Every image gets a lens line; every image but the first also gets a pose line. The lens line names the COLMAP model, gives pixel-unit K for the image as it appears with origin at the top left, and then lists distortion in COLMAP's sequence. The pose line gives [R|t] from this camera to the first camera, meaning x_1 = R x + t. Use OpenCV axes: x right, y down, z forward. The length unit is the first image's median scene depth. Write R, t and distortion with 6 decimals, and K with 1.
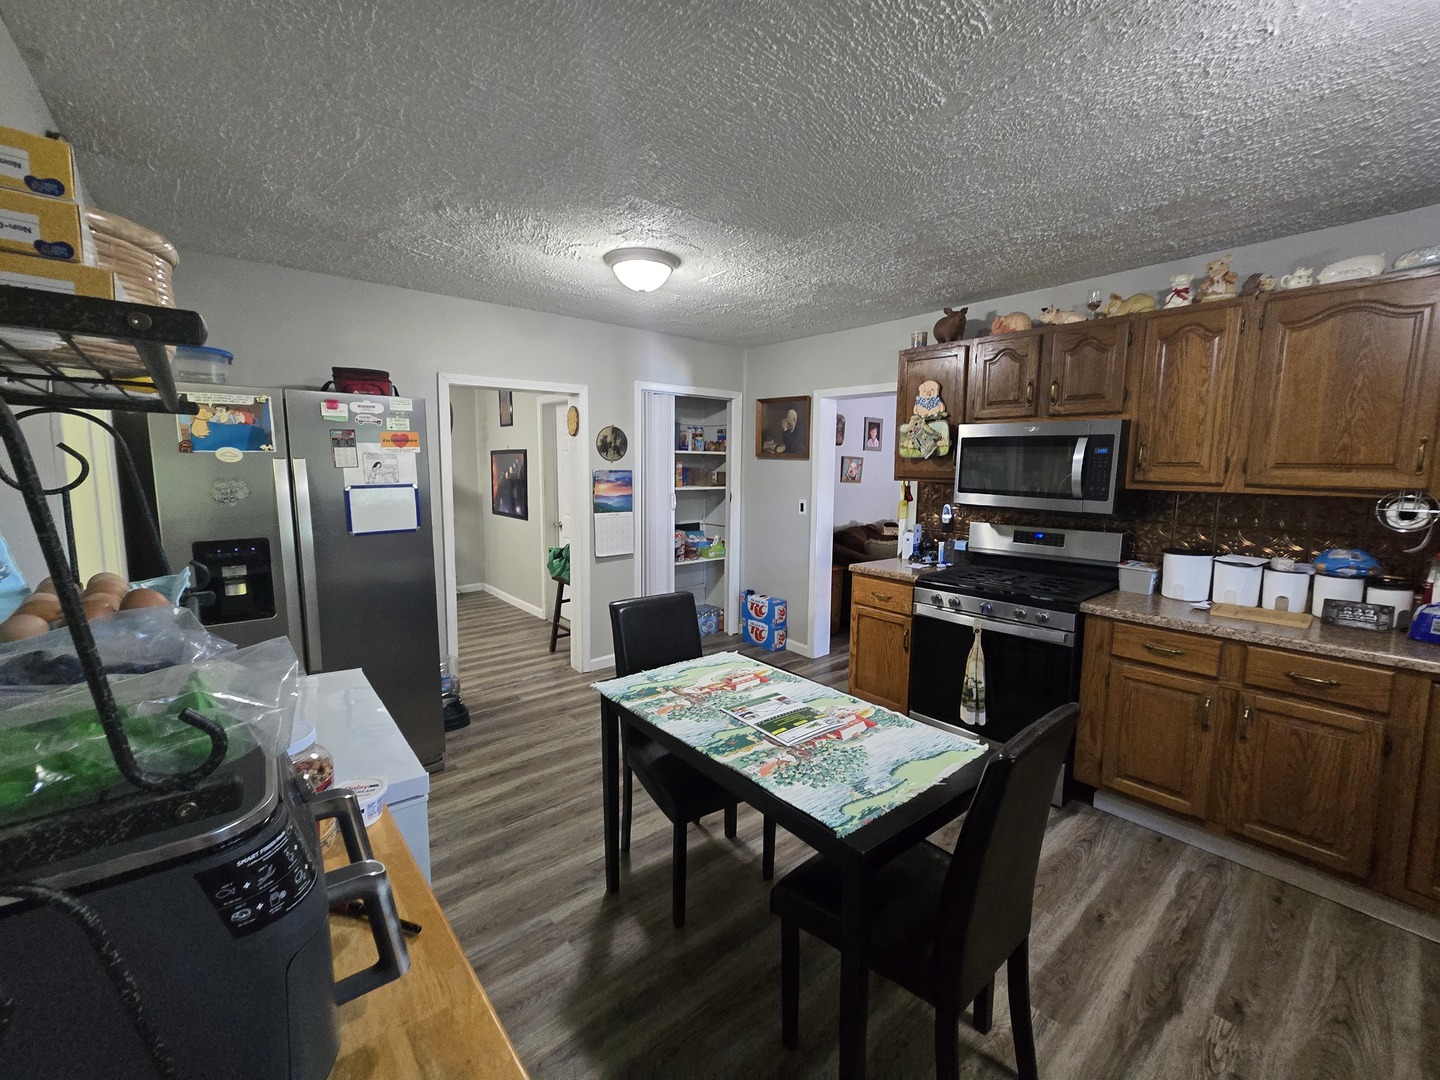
lens RADIAL K [[596.5, 0, 722.3], [0, 596.5, 538.3], [0, 0, 1]] dist [-0.000859, 0.003265]
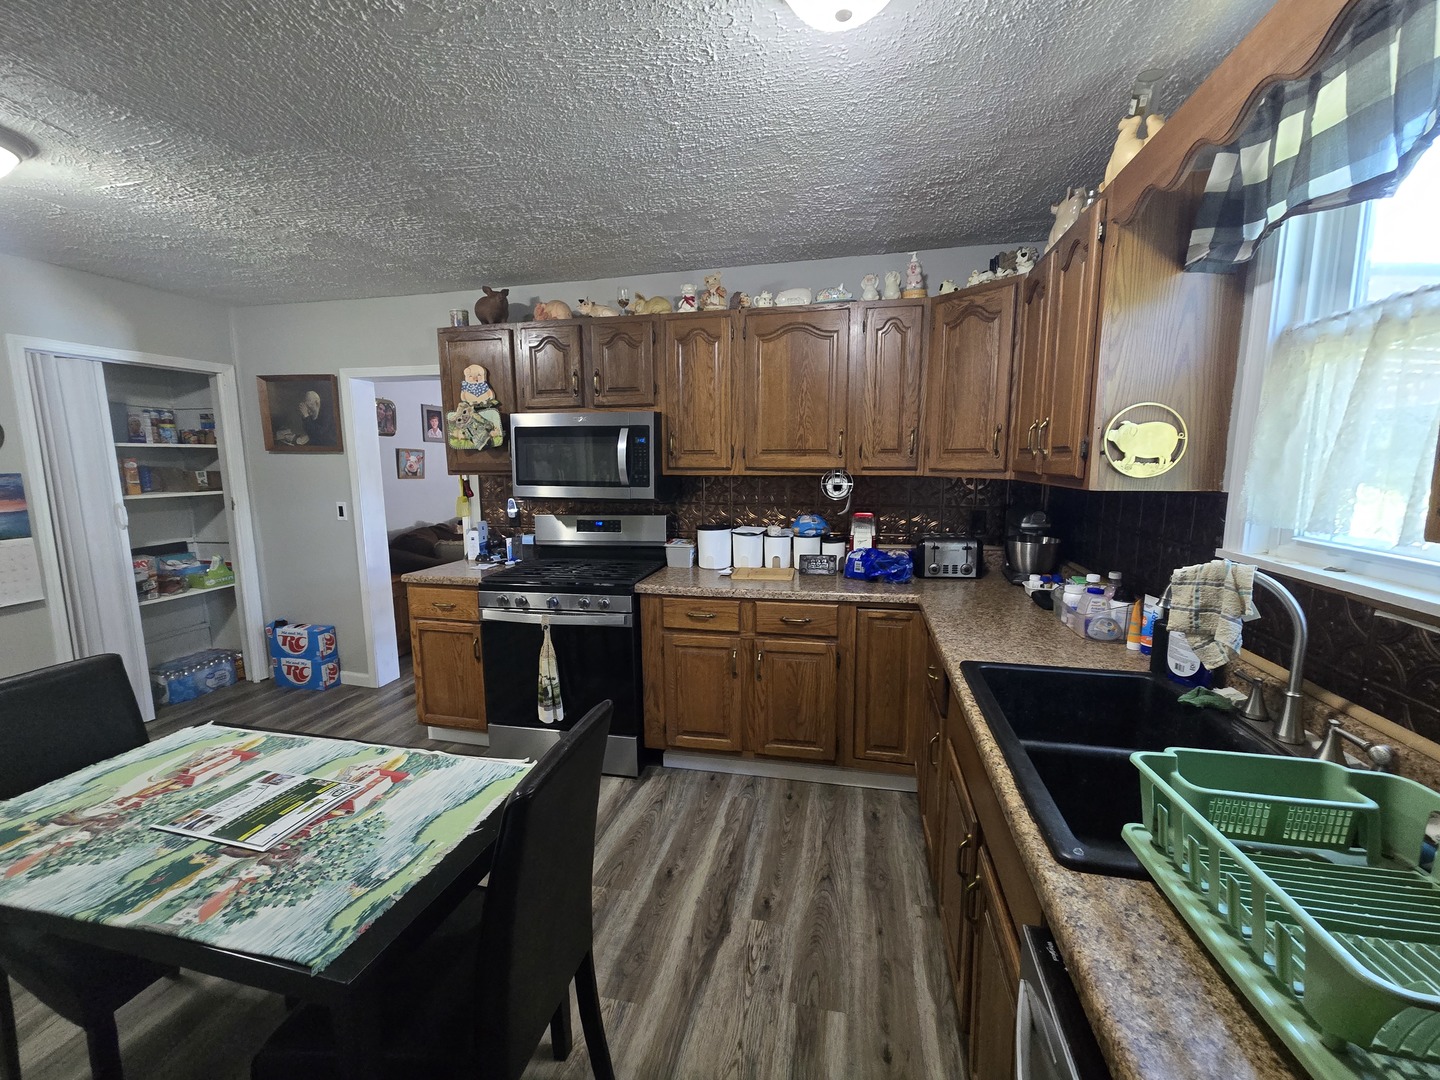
lens RADIAL K [[585.8, 0, 700.3], [0, 585.8, 549.9], [0, 0, 1]] dist [0.000743, -0.000037]
pose [[0.820748, -0.108306, 0.560930, 0.112329], [0.088711, 0.994117, 0.062146, -0.006987], [-0.564361, -0.001246, 0.825528, 0.069898]]
